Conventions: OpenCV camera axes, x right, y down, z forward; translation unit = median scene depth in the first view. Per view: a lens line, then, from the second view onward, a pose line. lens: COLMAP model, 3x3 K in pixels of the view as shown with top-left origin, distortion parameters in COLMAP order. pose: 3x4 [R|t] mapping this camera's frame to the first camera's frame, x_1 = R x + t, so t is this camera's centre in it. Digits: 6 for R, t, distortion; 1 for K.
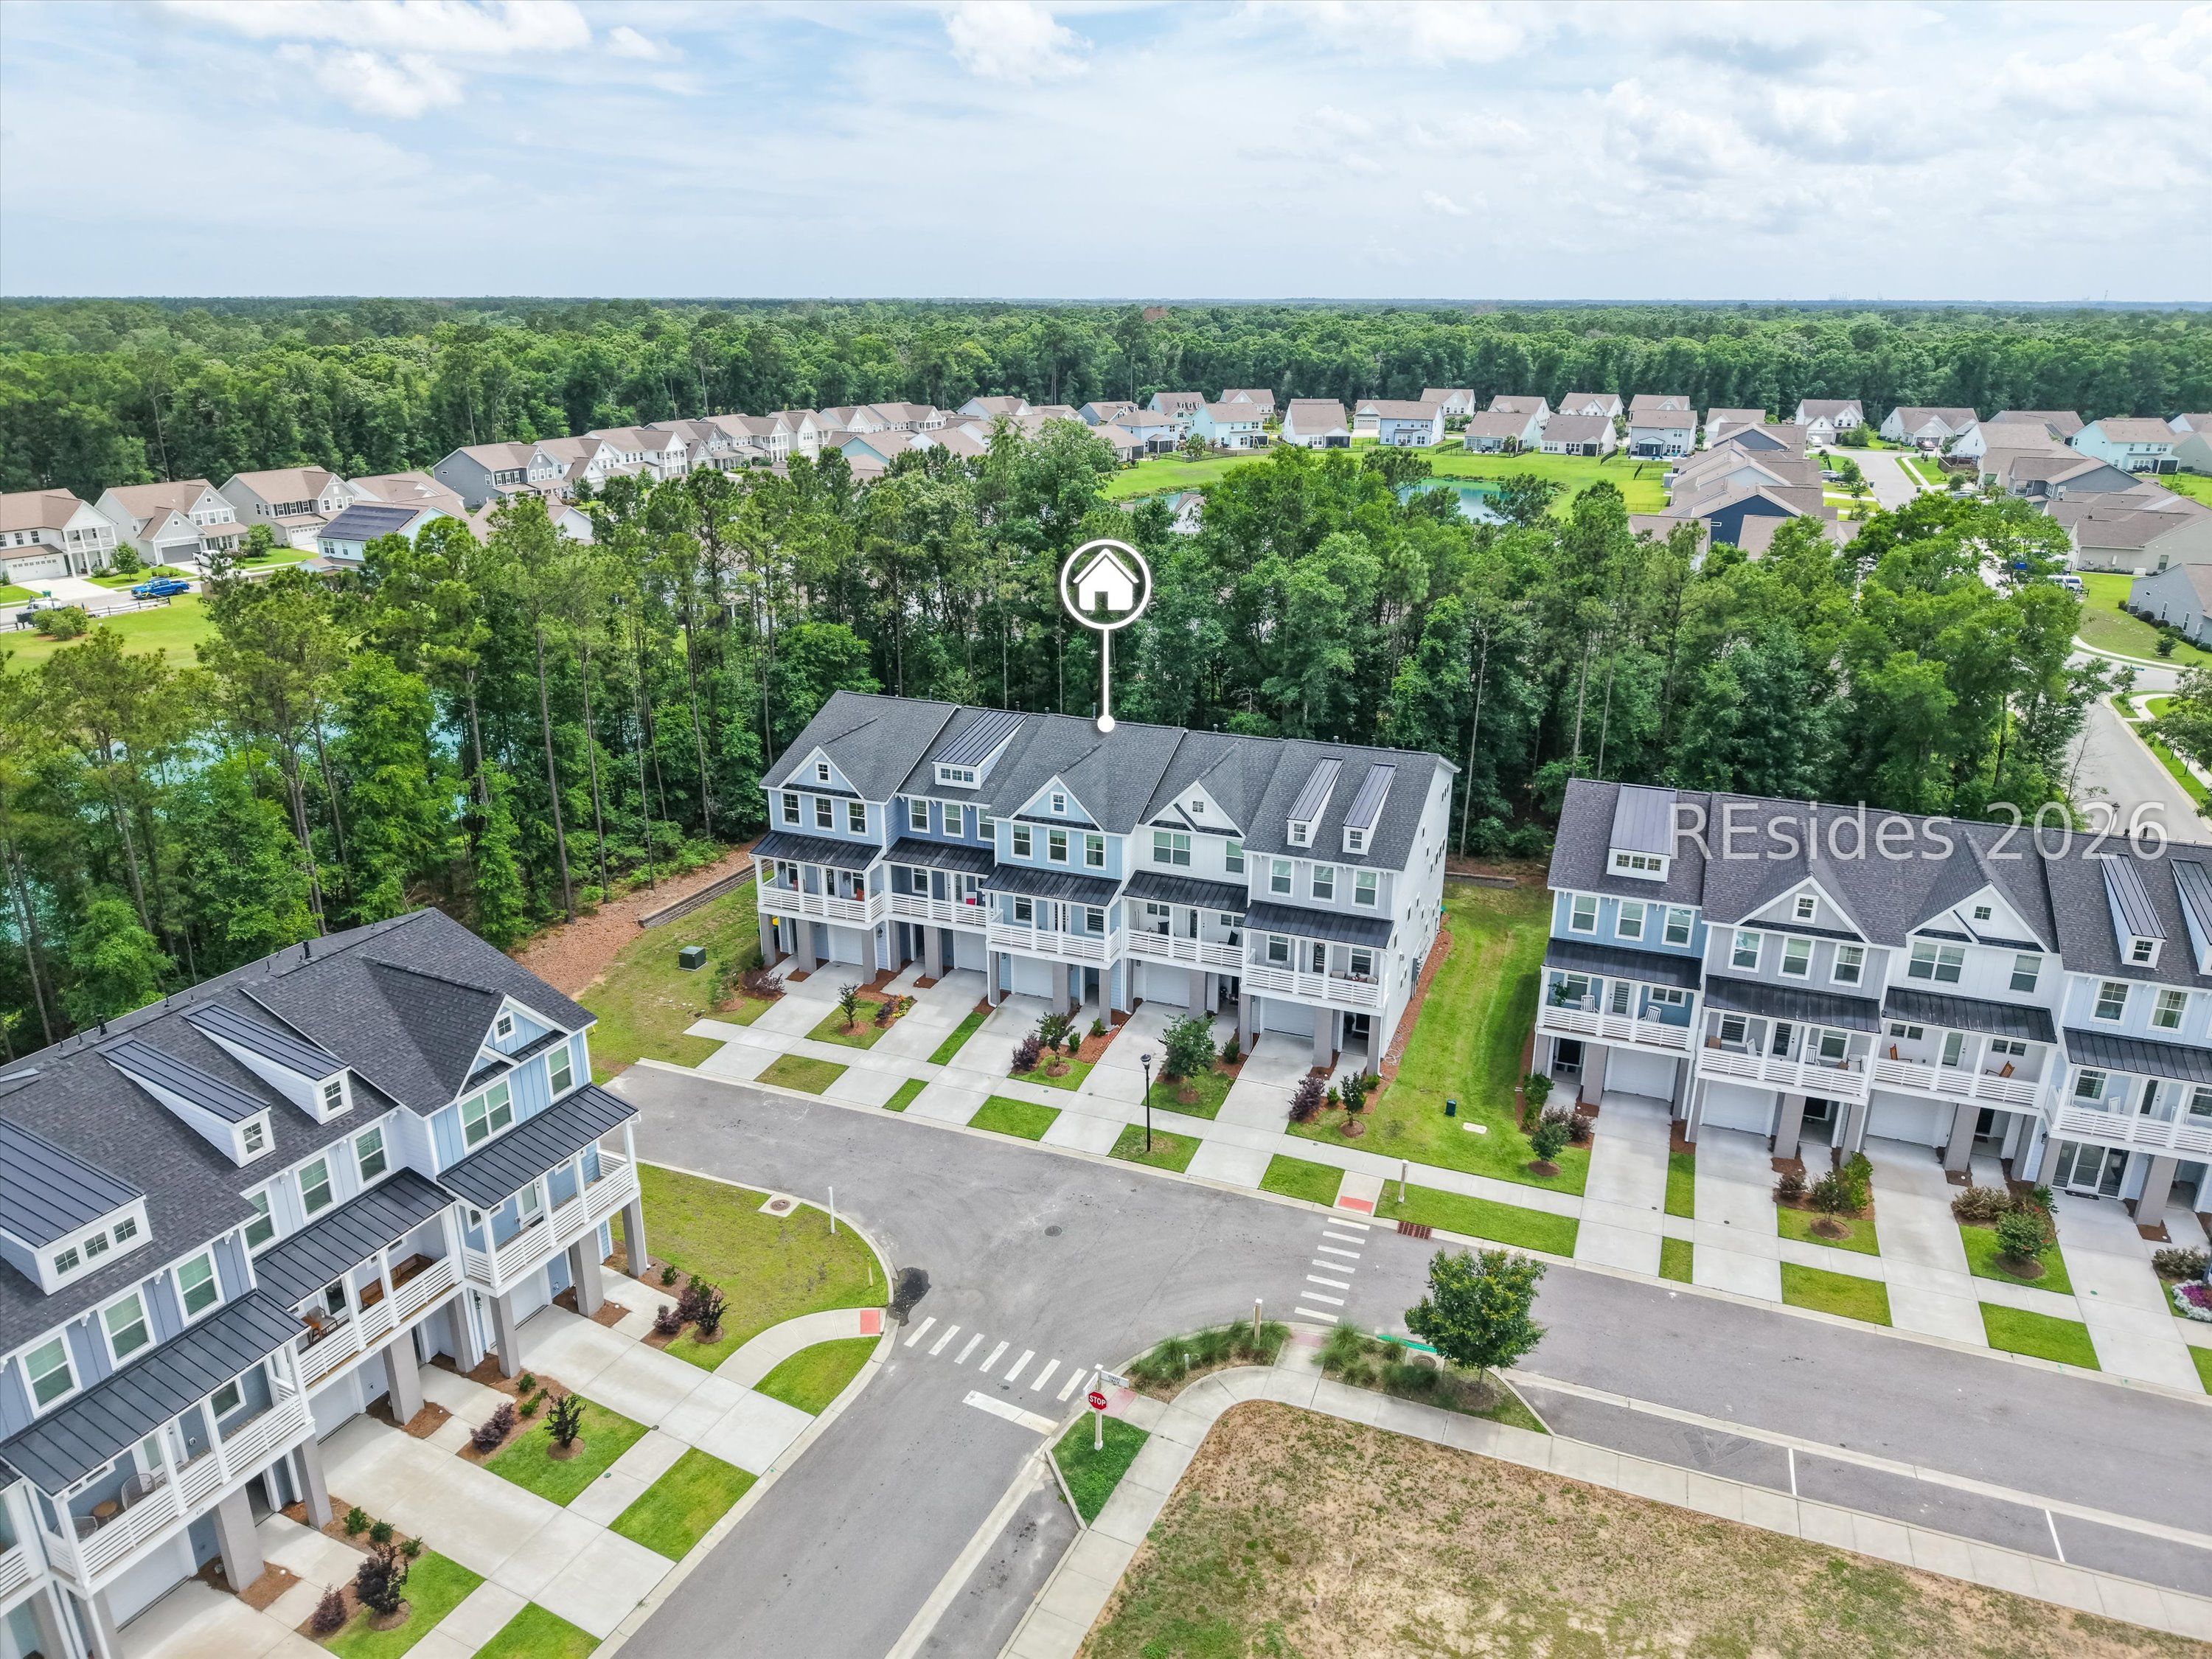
lens RADIAL K [[1503.1, 0, 1113.8], [0, 1503.1, 813.3], [0, 0, 1]] dist [-0.004033, -0.017160]
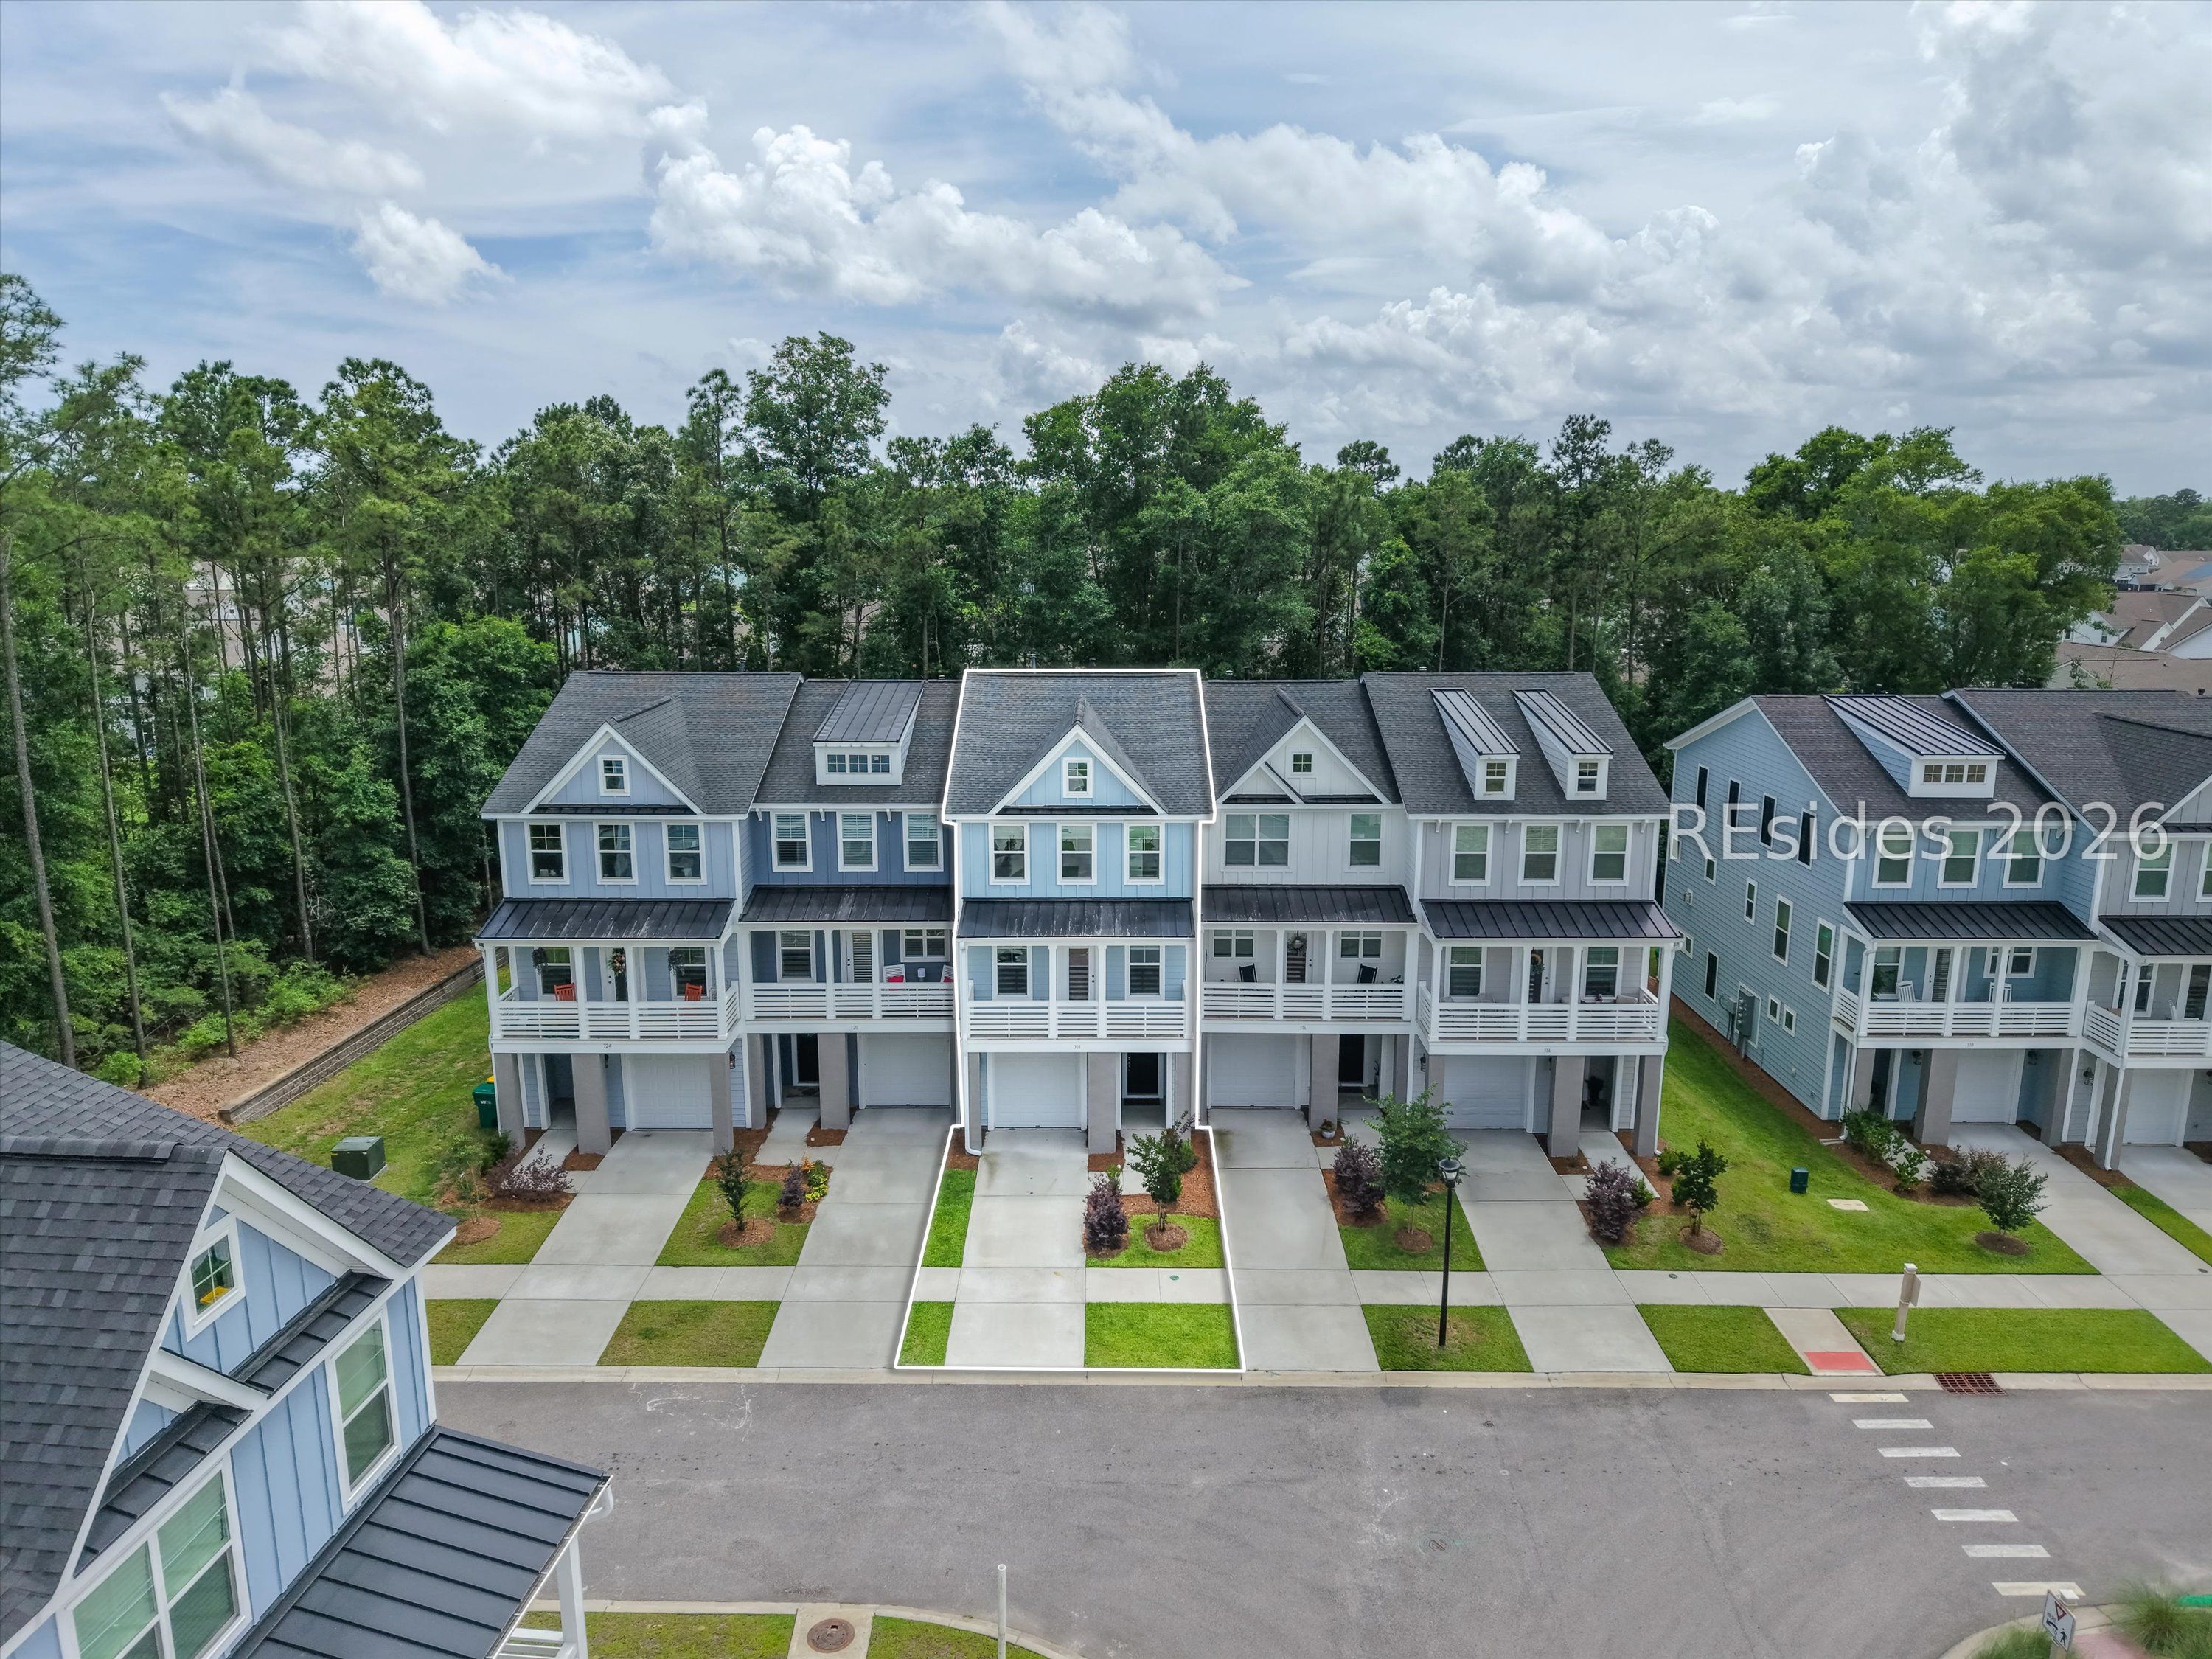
lens RADIAL K [[1503.1, 0, 1099.1], [0, 1503.1, 821.3], [0, 0, 1]] dist [-0.004033, -0.017160]
pose [[0.935595, -0.076501, 0.344689, -0.228945], [0.119837, 0.987098, -0.106196, 0.072472], [-0.332117, 0.140662, 0.932691, 0.451202]]
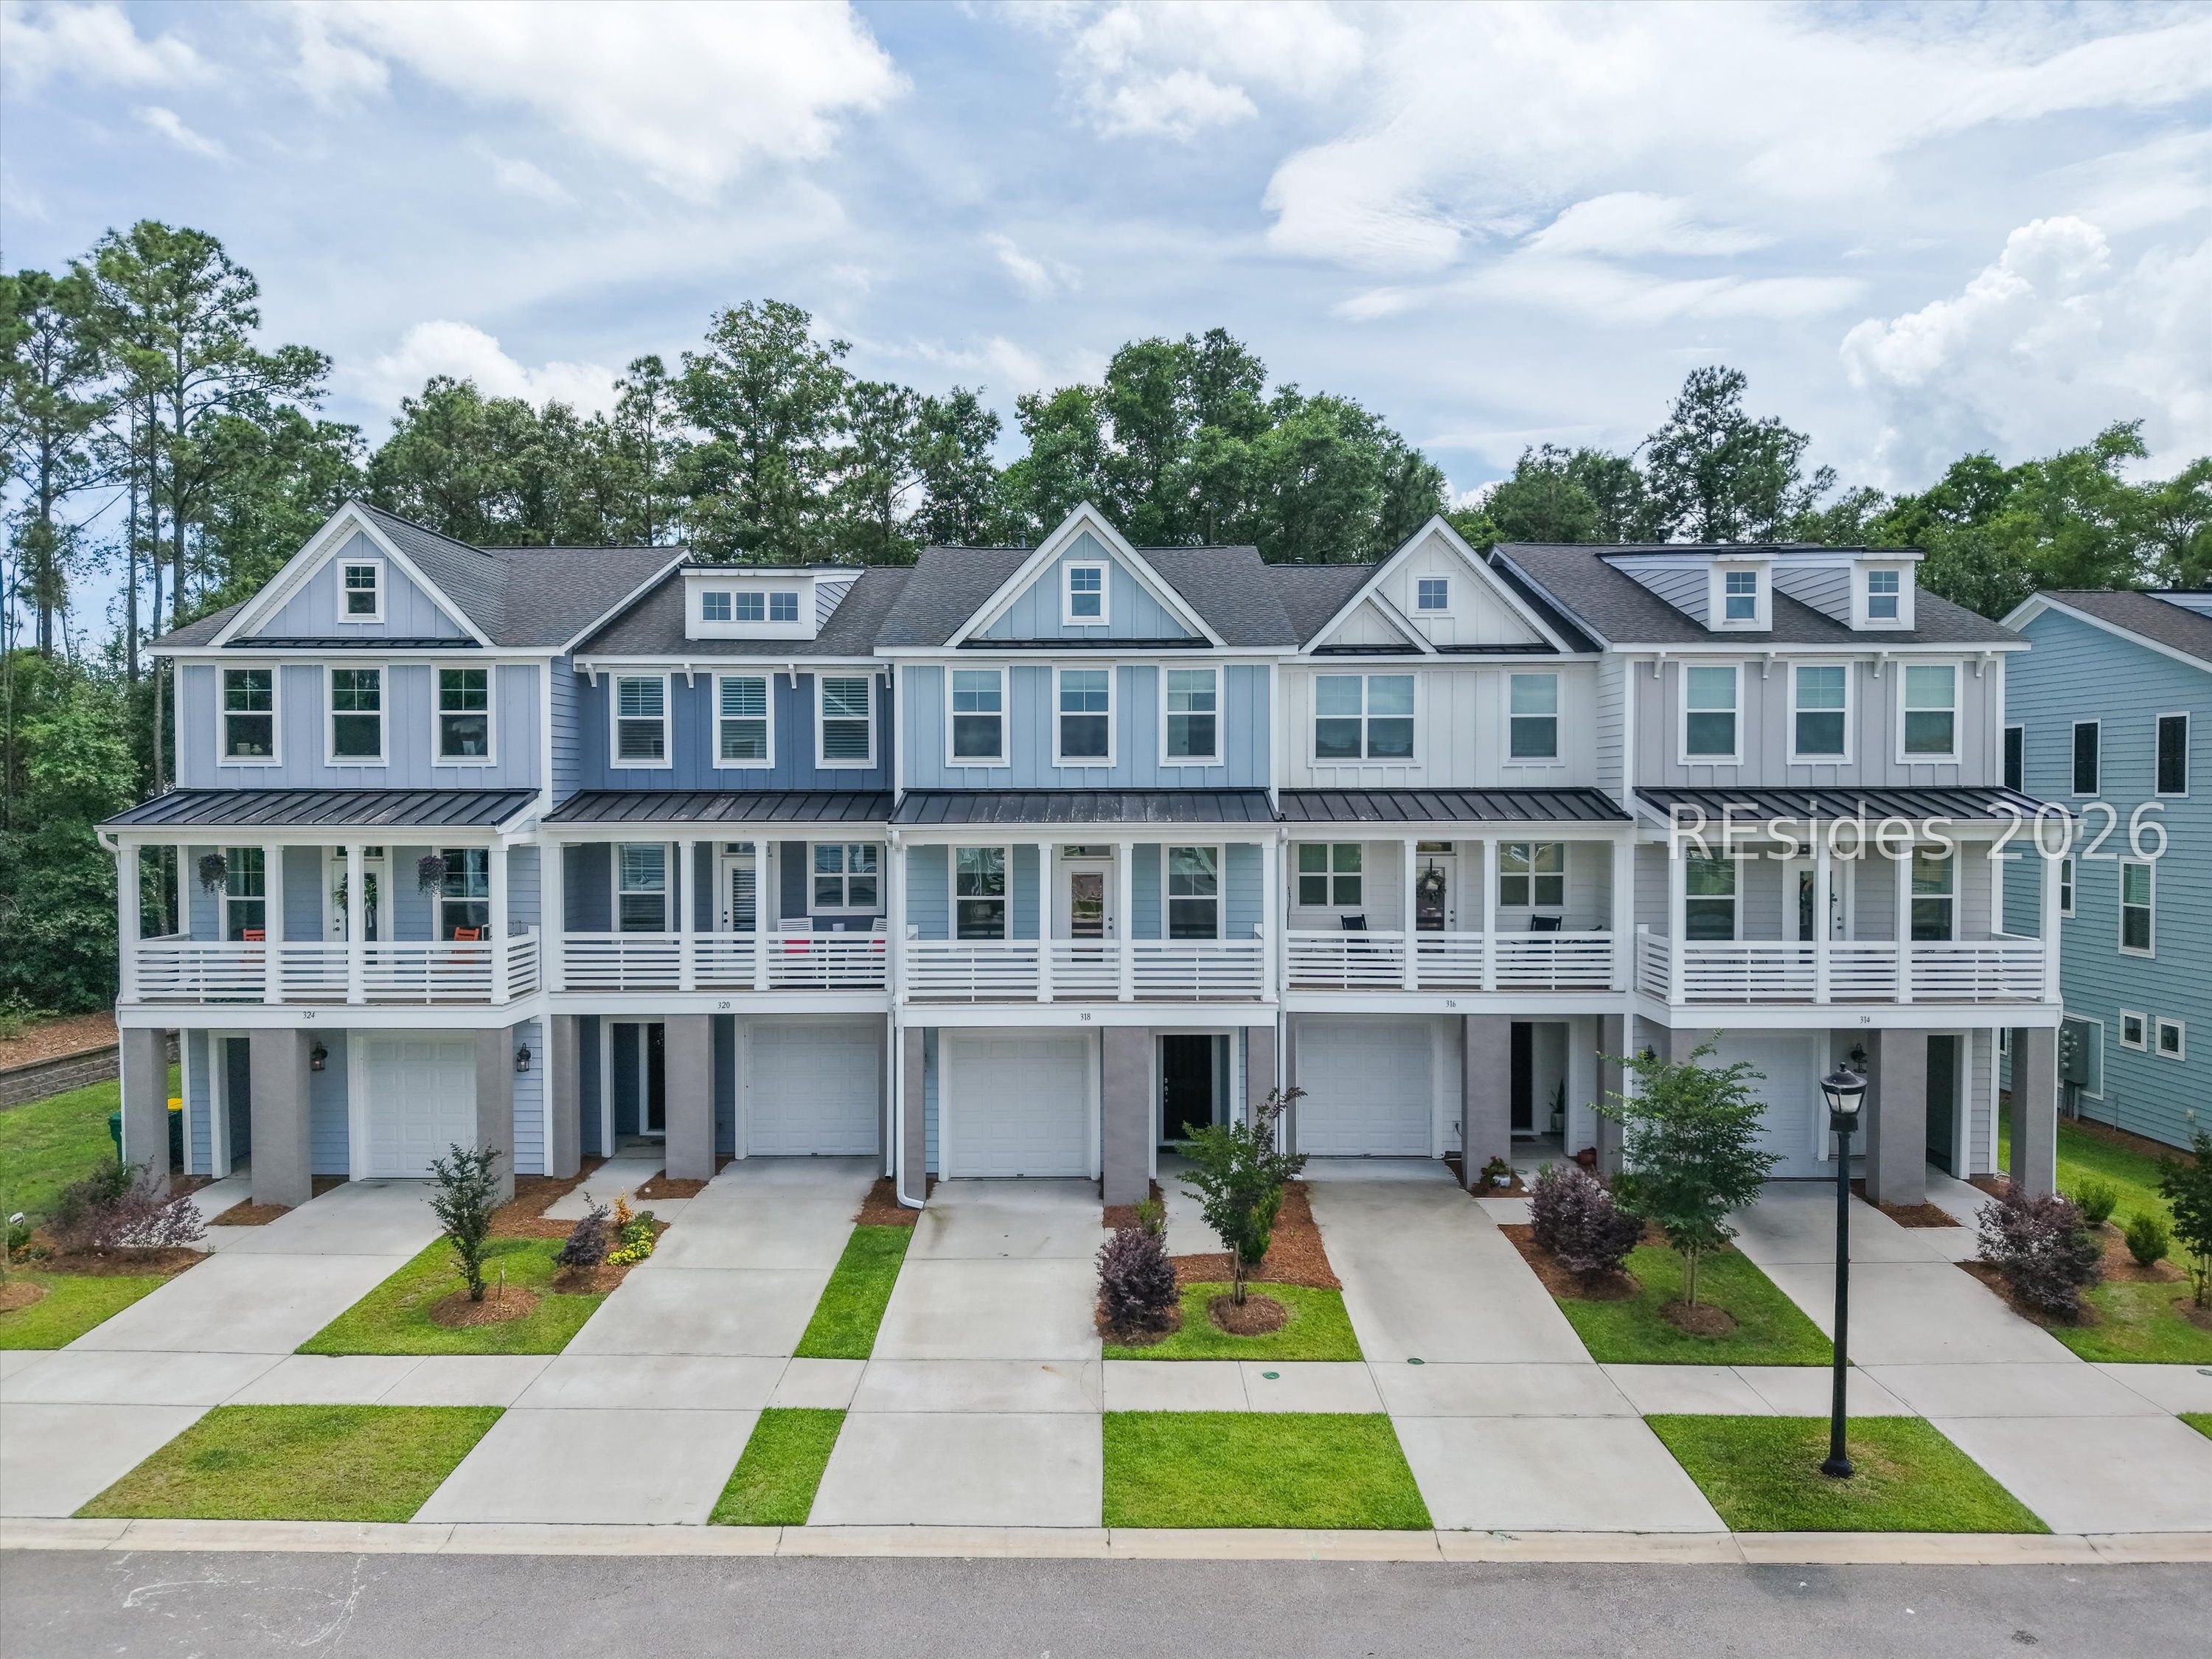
lens RADIAL K [[1503.1, 0, 1094.7], [0, 1503.1, 825.6], [0, 0, 1]] dist [-0.004033, -0.017160]
pose [[0.936858, -0.013640, 0.349443, -0.163446], [0.120560, 0.950580, -0.286117, 0.153245], [-0.328271, 0.310180, 0.892203, 0.679367]]
